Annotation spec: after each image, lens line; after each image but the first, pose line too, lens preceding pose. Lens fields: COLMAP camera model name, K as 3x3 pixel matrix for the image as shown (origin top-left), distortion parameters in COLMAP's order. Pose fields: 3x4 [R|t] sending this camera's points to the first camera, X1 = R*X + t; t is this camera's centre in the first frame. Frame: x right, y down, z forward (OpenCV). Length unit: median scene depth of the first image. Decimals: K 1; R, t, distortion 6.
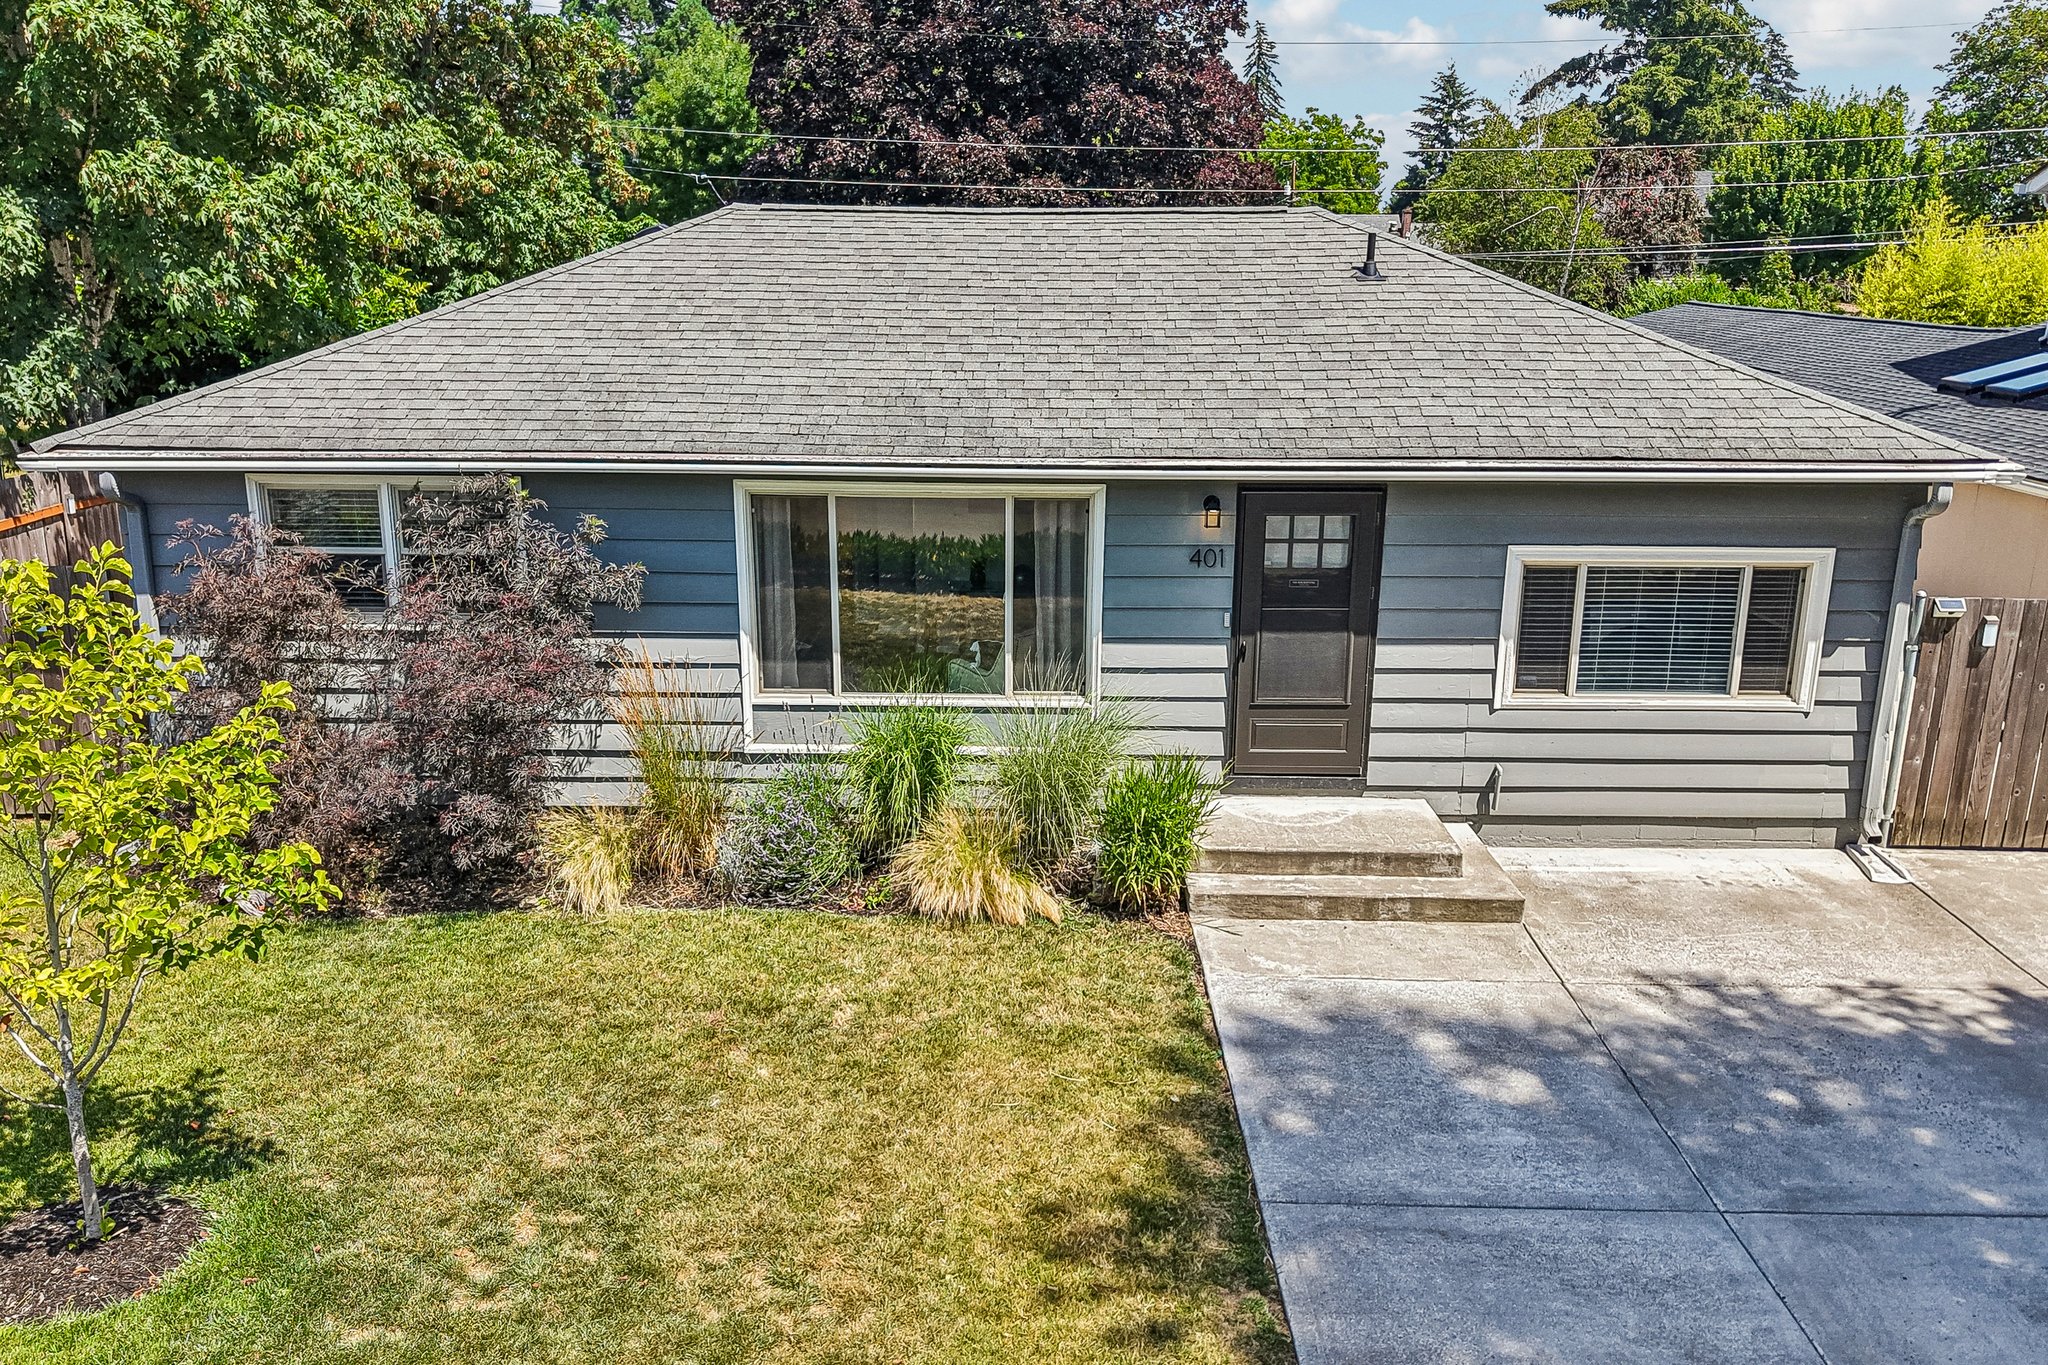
lens RADIAL K [[1650.8, 0, 1024.3], [0, 1650.8, 709.3], [0, 0, 1]] dist [0.033539, -0.048593]
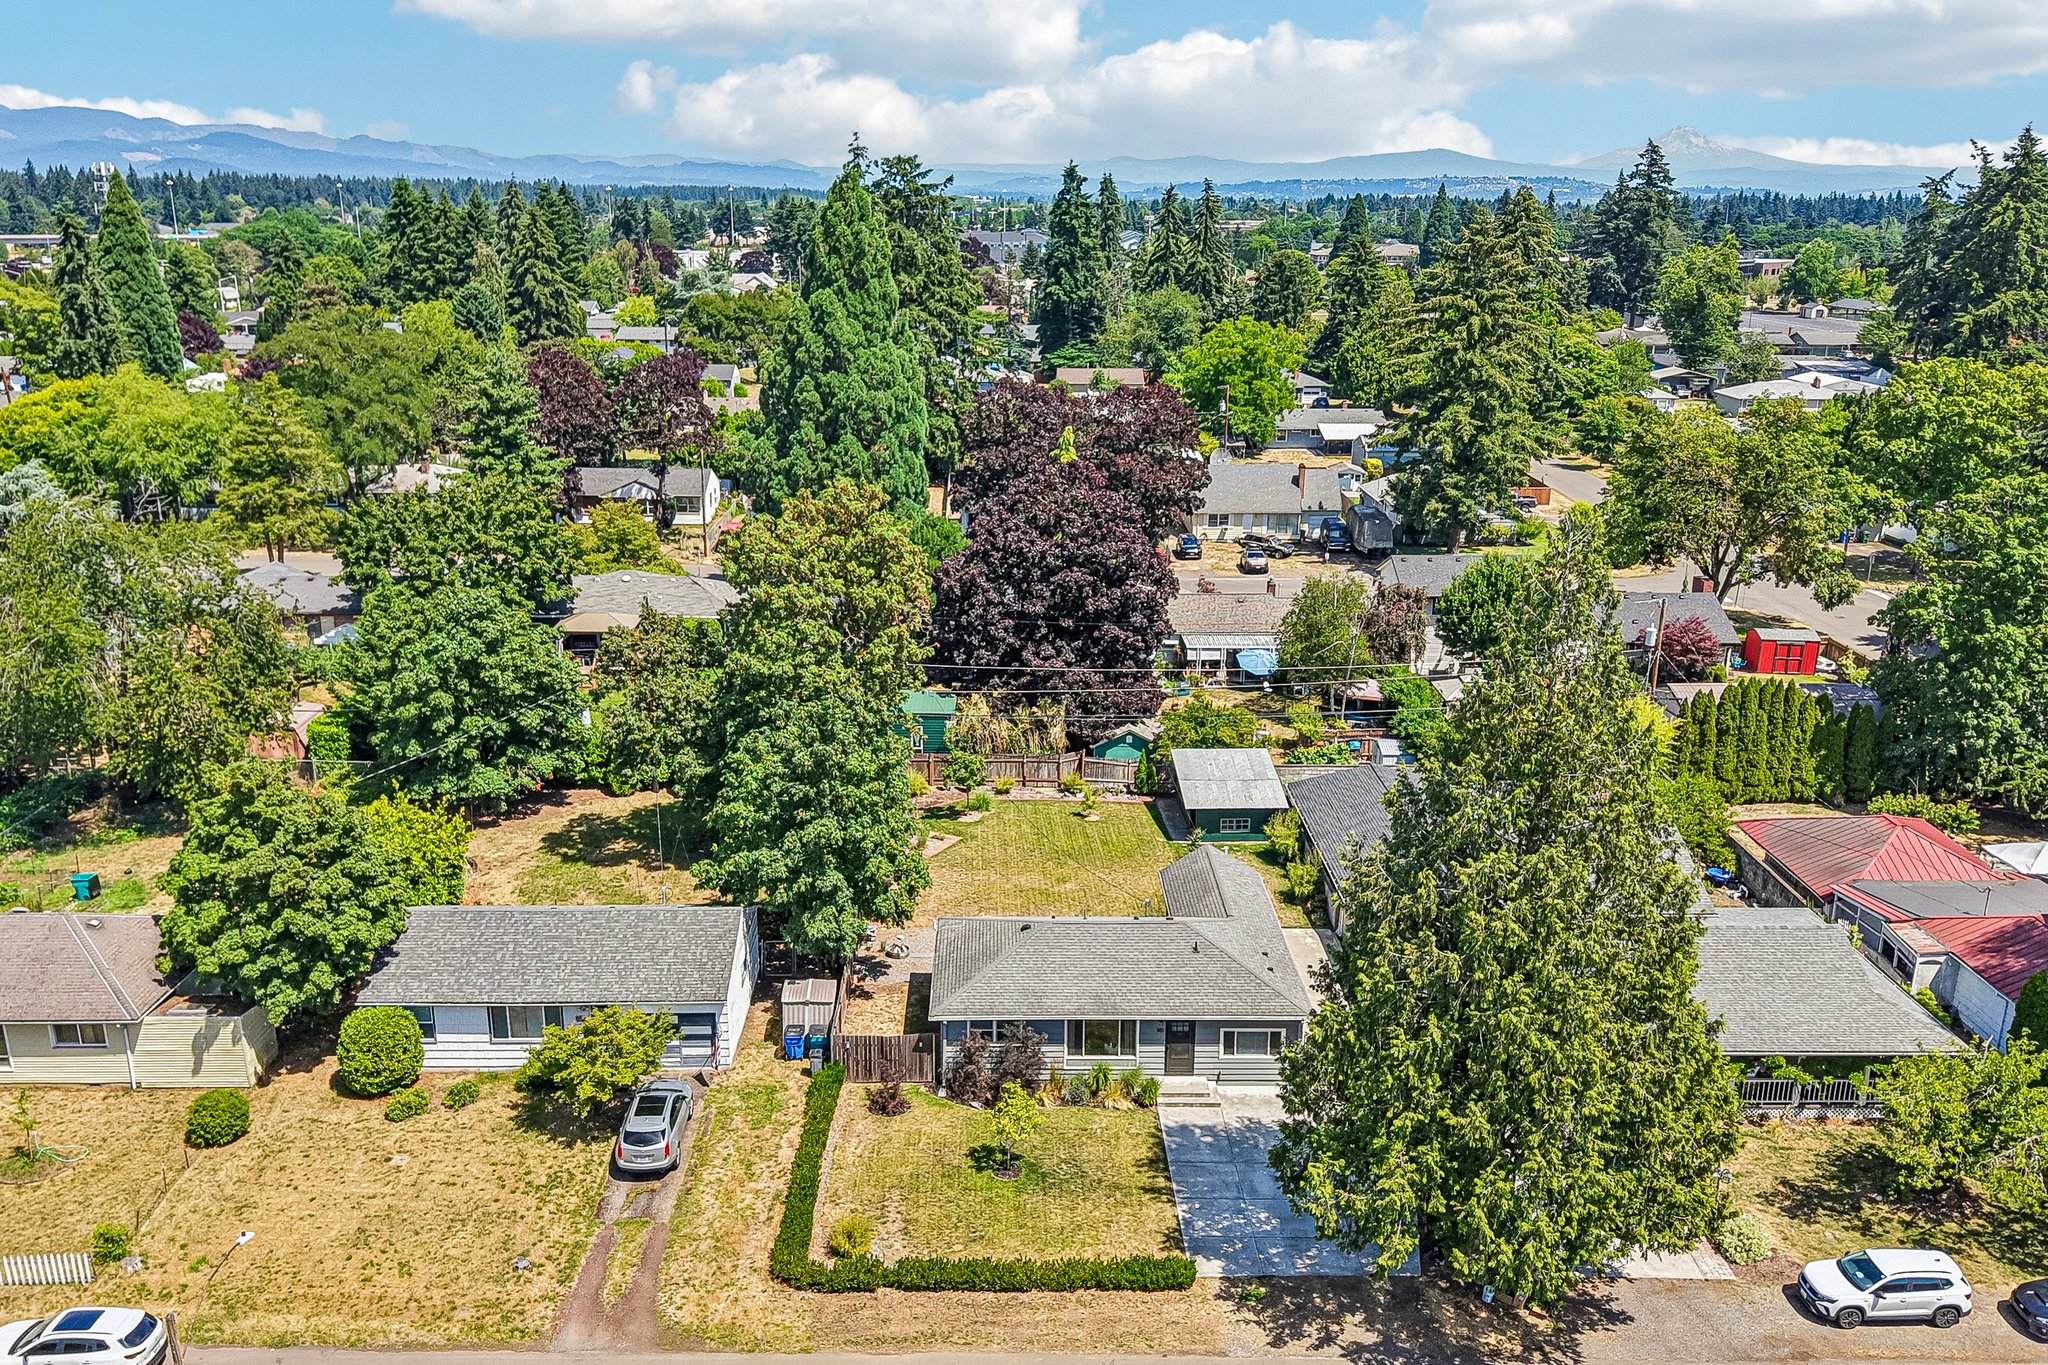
lens RADIAL K [[1650.8, 0, 1016.1], [0, 1650.8, 701.3], [0, 0, 1]] dist [0.033539, -0.048593]
pose [[0.999813, -0.007659, 0.017775, -0.401013], [0.007273, 0.999739, 0.021668, -1.189818], [-0.017936, -0.021535, 0.999607, -3.924407]]
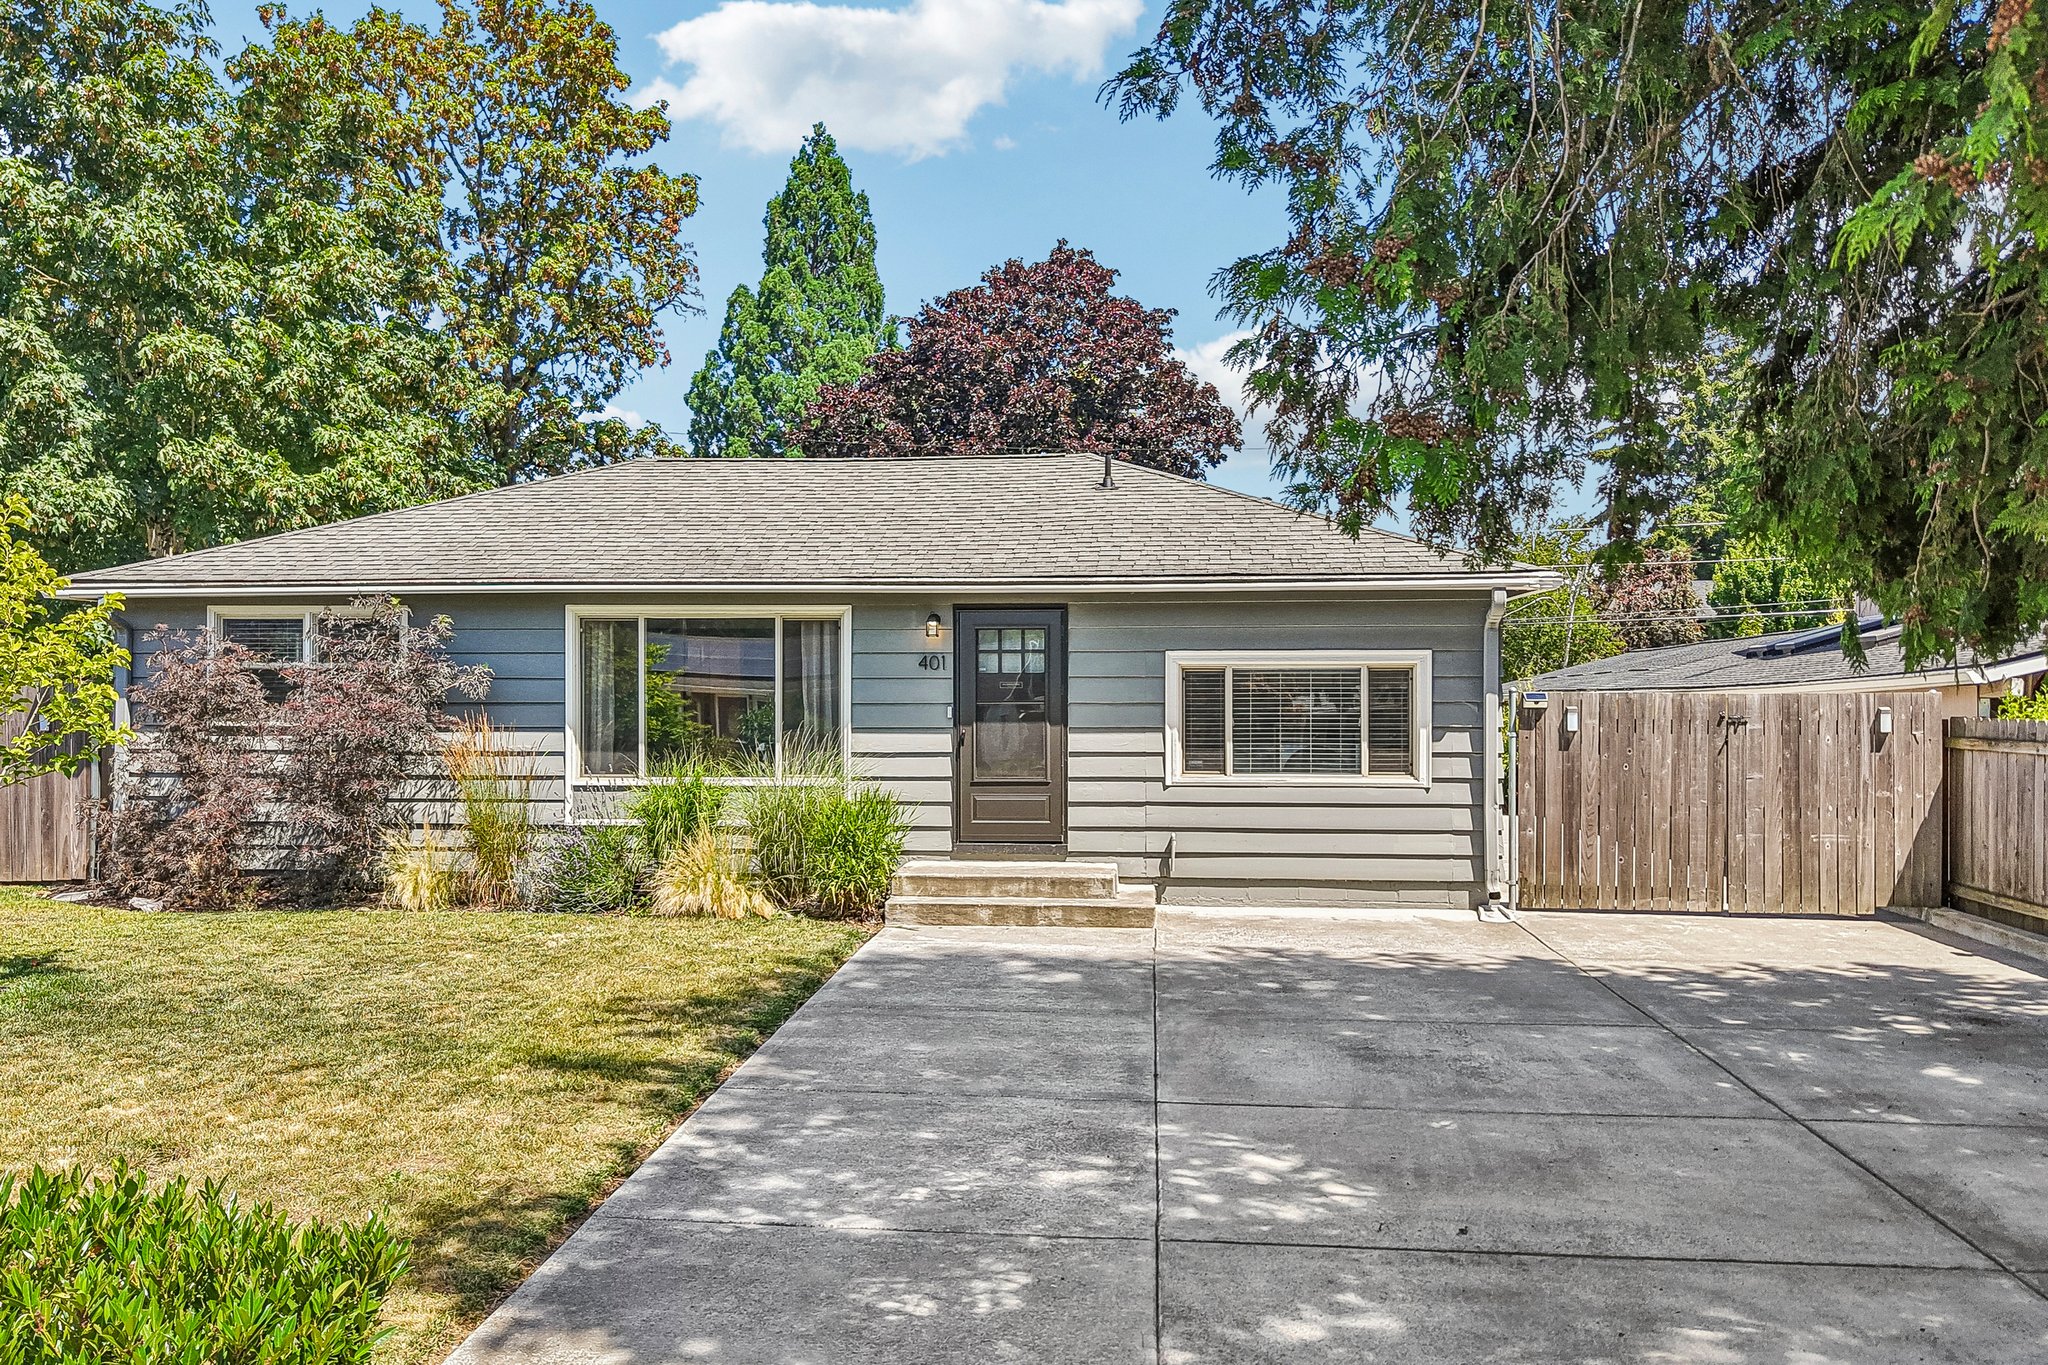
lens RADIAL K [[1650.8, 0, 1027.3], [0, 1650.8, 694.0], [0, 0, 1]] dist [0.033539, -0.048593]
pose [[0.996661, -0.007865, -0.081272, 0.287808], [-0.015247, 0.959916, -0.279872, 0.283944], [0.080216, 0.280176, 0.956591, -0.195907]]
